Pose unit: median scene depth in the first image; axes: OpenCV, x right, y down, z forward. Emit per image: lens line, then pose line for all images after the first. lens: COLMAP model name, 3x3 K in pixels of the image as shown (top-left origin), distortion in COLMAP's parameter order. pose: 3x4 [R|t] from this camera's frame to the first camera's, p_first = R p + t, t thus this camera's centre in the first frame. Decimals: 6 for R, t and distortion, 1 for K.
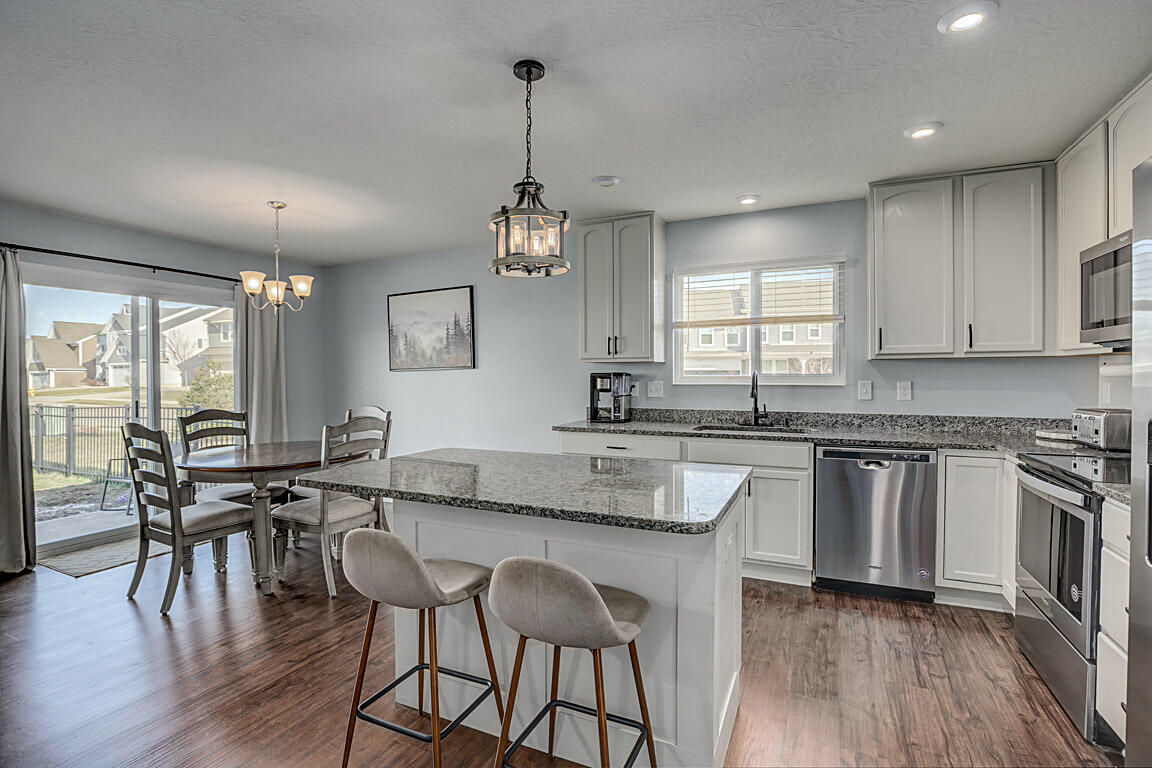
lens RADIAL K [[529.5, 0, 582.3], [0, 529.5, 382.3], [0, 0, 1]] dist [-0.023190, 0.006475]
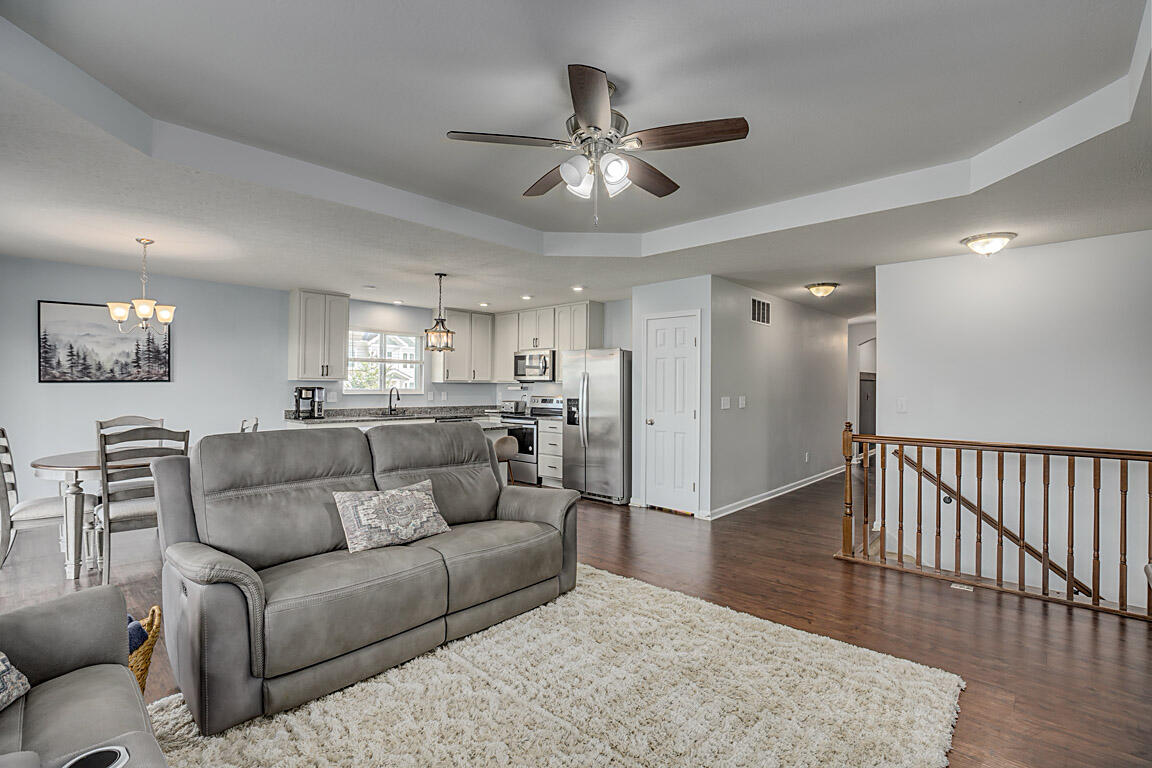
lens RADIAL K [[529.5, 0, 547.9], [0, 529.5, 384.9], [0, 0, 1]] dist [-0.023190, 0.006475]
pose [[0.339484, 0.011329, 0.940544, -1.200024], [0.006441, 0.999876, -0.014368, 0.002128], [-0.940590, 0.010936, 0.339369, -0.191409]]
